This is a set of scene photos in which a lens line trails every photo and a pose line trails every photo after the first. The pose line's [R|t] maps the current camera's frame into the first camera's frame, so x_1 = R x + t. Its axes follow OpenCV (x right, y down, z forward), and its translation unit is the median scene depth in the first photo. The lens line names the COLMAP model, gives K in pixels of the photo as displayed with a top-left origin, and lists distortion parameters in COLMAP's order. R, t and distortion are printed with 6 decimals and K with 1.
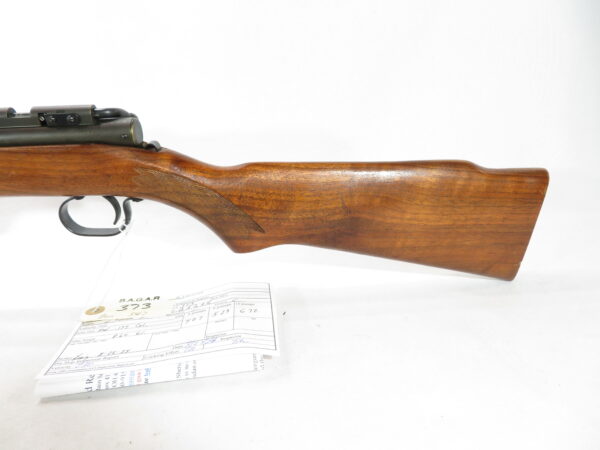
lens RADIAL K [[452.8, 0, 300.0], [0, 452.8, 225.0], [0, 0, 1]] dist [0.018111, 0.002700]
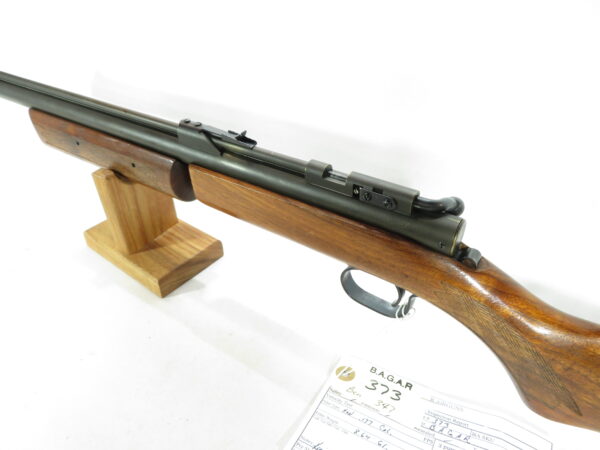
lens RADIAL K [[452.8, 0, 300.0], [0, 452.8, 225.0], [0, 0, 1]] dist [0.018111, 0.002700]
pose [[0.823086, 0.362513, -0.437166, -0.238887], [-0.252519, 0.923101, 0.290032, -0.359847], [0.508689, -0.128328, 0.851333, 0.202085]]
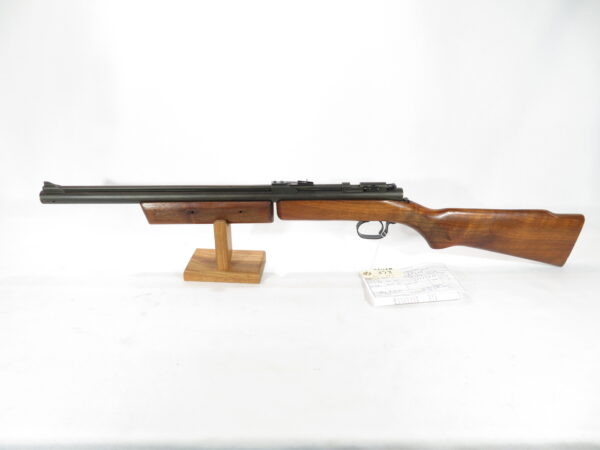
lens RADIAL K [[452.8, 0, 300.0], [0, 452.8, 225.0], [0, 0, 1]] dist [0.018111, 0.002700]
pose [[0.999346, 0.035120, 0.008570, -0.824959], [-0.035389, 0.998812, 0.033491, -0.103201], [-0.007383, -0.033772, 0.999402, -1.160896]]
